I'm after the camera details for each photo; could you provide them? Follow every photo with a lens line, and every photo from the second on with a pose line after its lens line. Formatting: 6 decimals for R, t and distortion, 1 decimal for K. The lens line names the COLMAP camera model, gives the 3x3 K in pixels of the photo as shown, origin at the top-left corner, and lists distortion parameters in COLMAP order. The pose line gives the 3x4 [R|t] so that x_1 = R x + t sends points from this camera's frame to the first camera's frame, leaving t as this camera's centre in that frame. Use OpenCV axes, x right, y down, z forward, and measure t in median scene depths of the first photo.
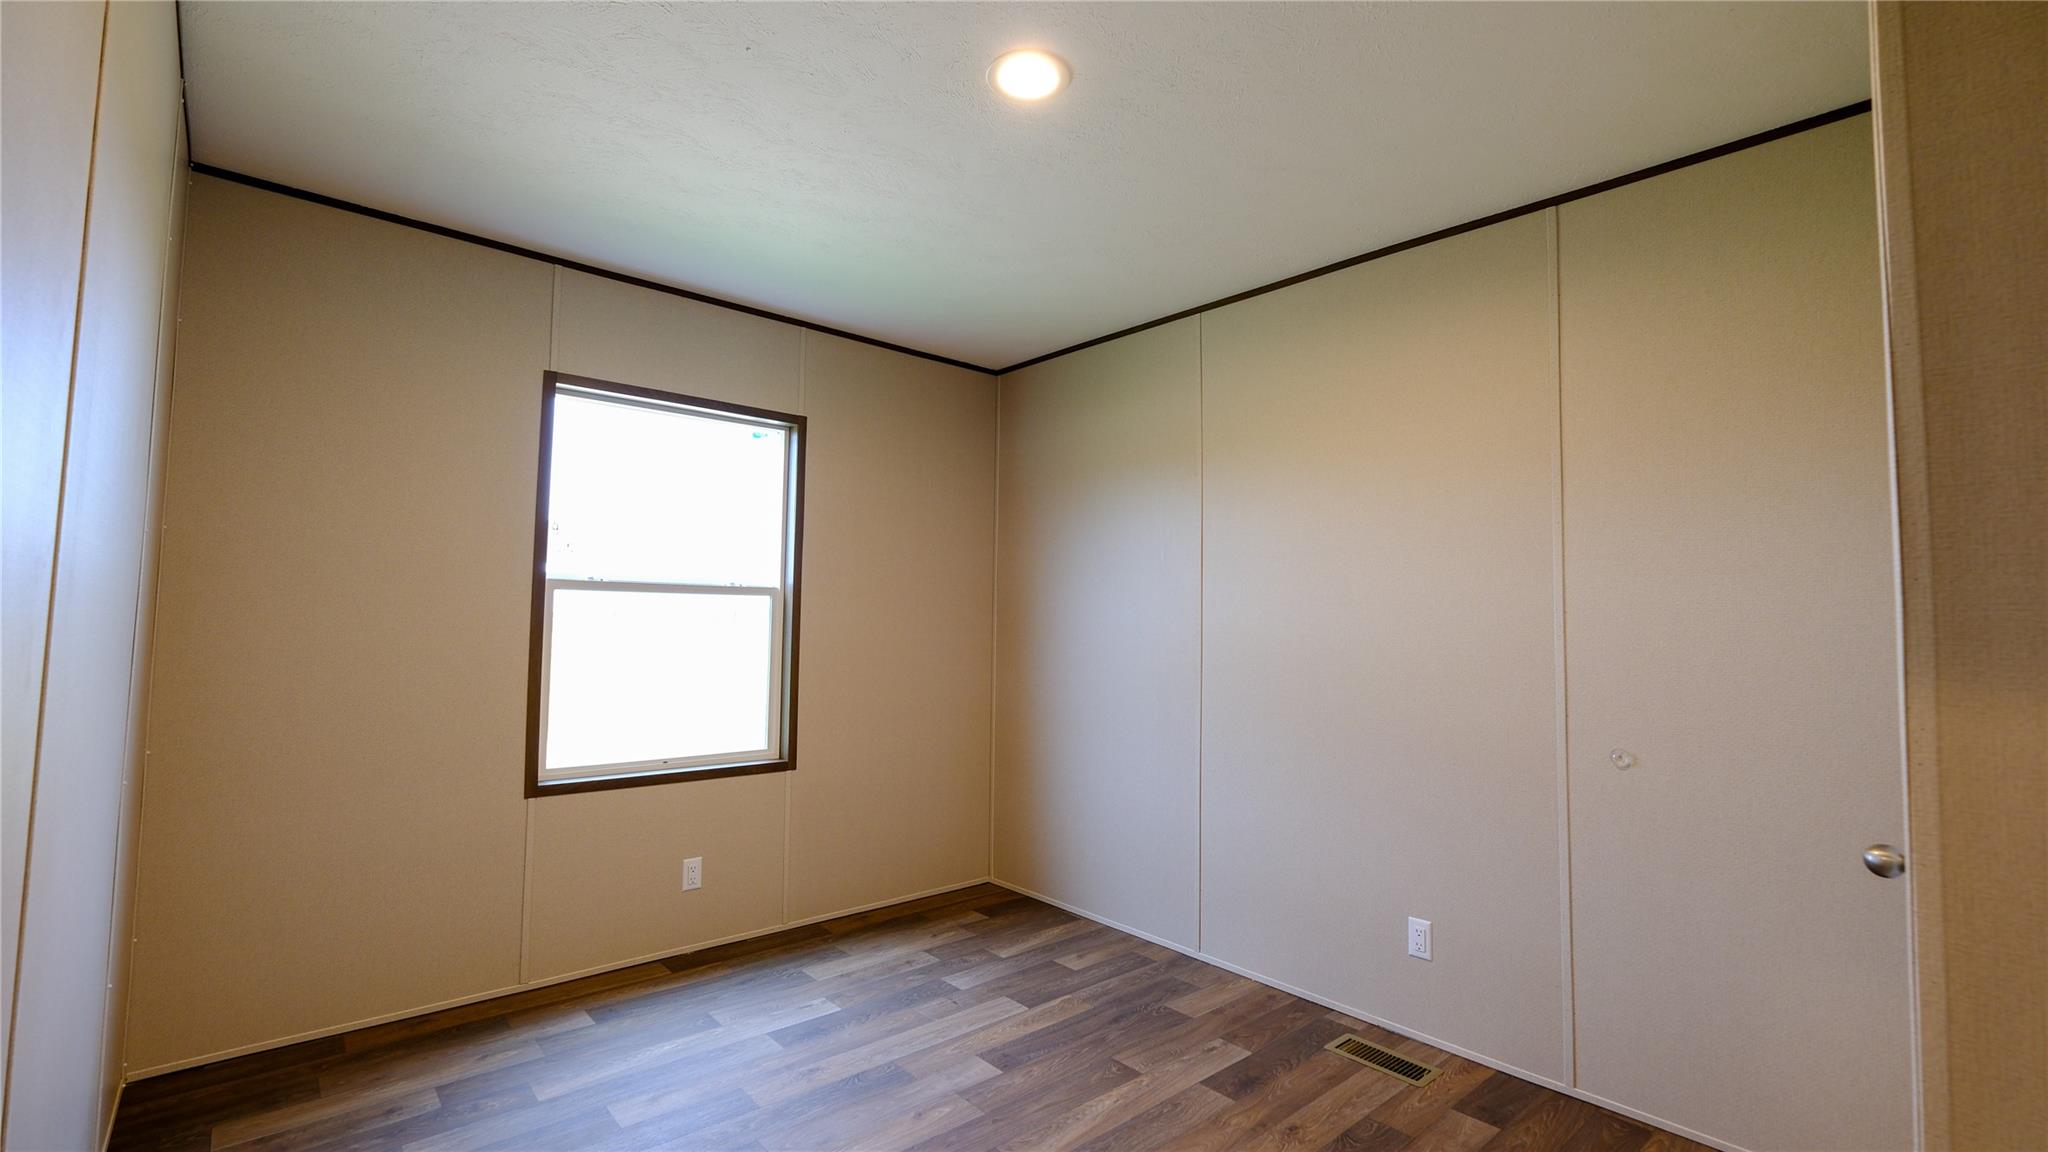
lens RADIAL K [[880.5, 0, 1024.0], [0, 880.5, 561.1], [0, 0, 1]] dist [-0.003860, 0.000186]
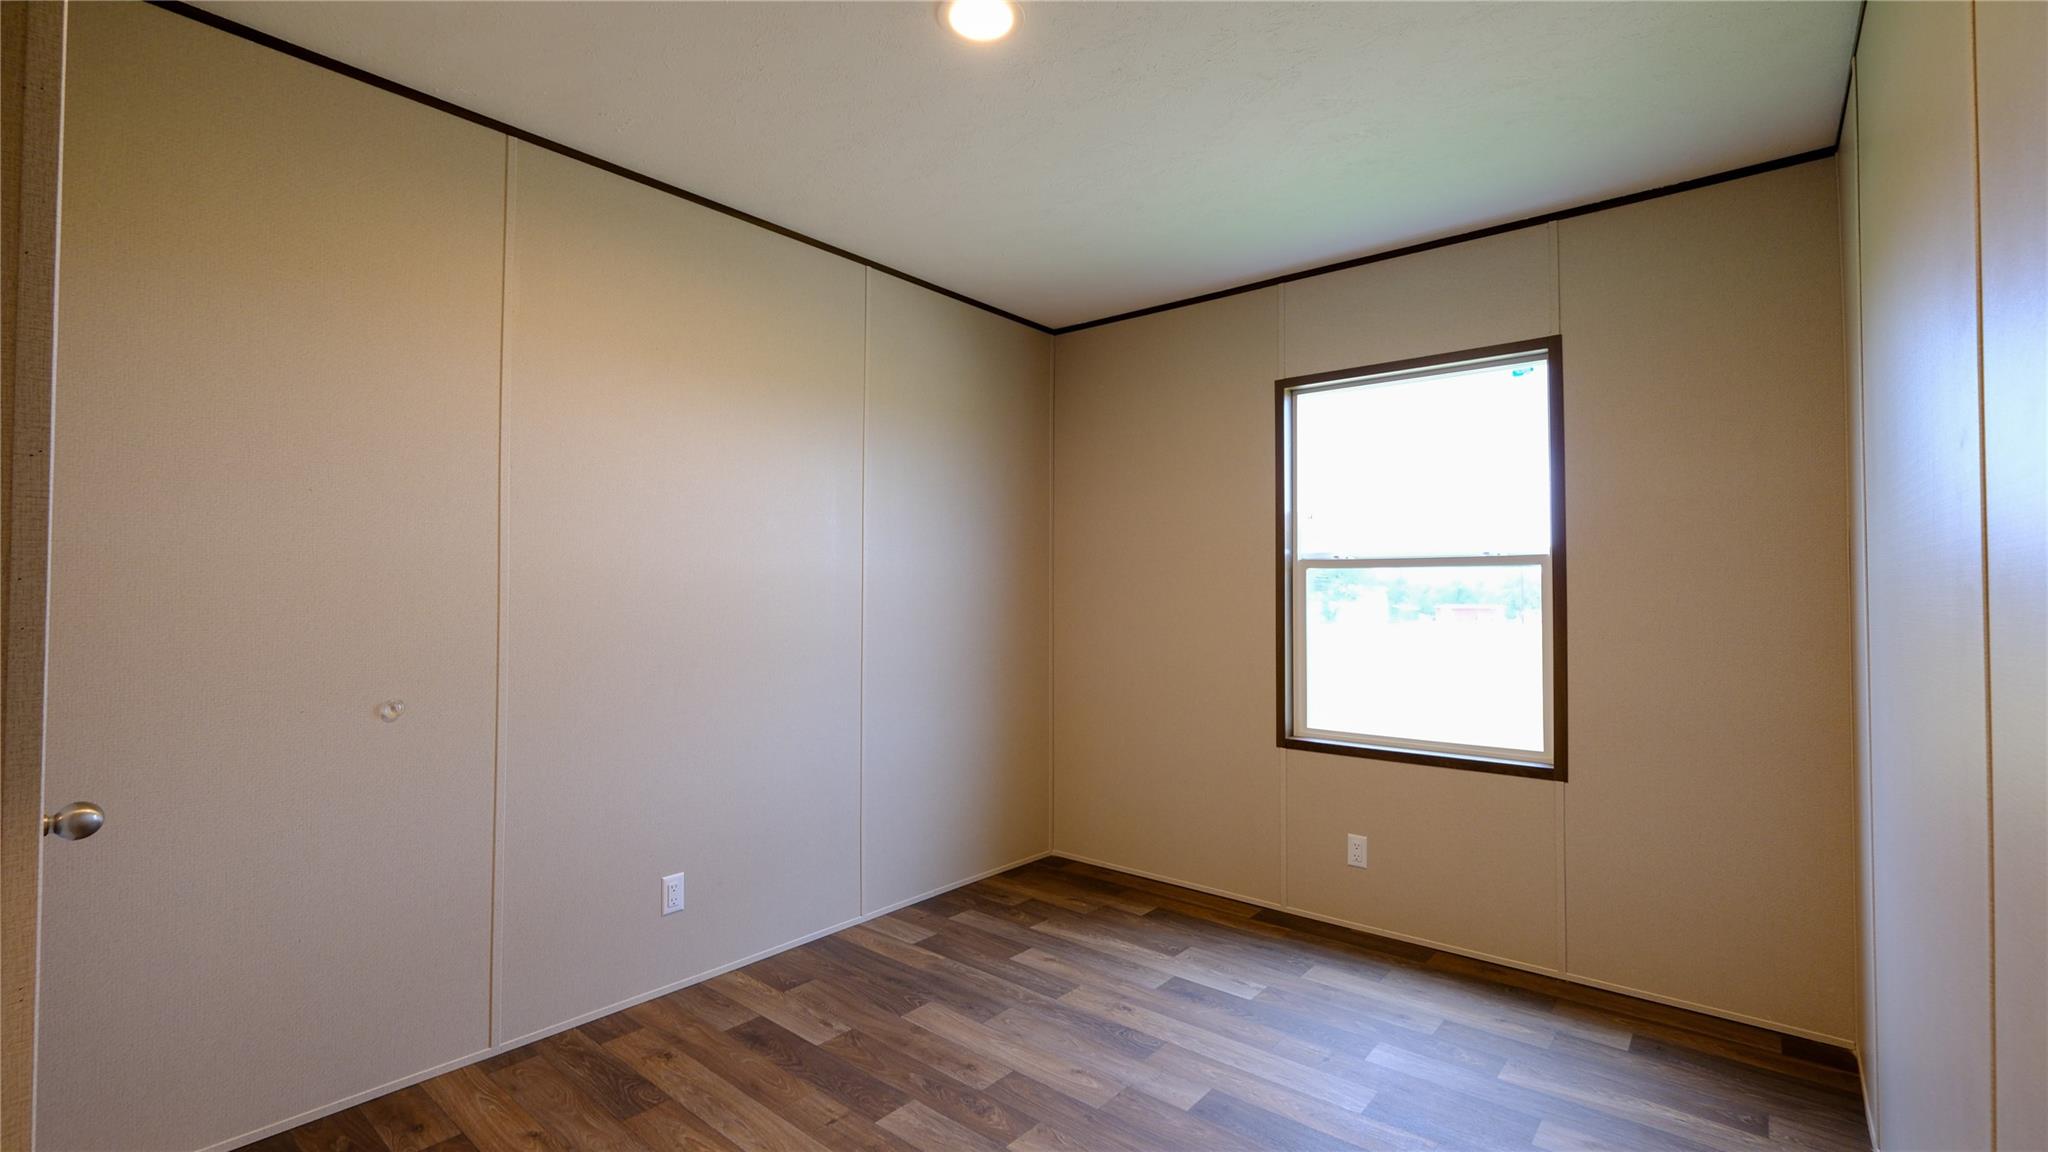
lens RADIAL K [[880.5, 0, 1024.0], [0, 880.5, 561.1], [0, 0, 1]] dist [-0.003860, 0.000186]
pose [[0.144585, -0.053317, -0.988055, 0.608679], [0.069382, 0.996636, -0.043627, 0.052630], [0.987057, -0.062245, 0.147798, 0.547633]]
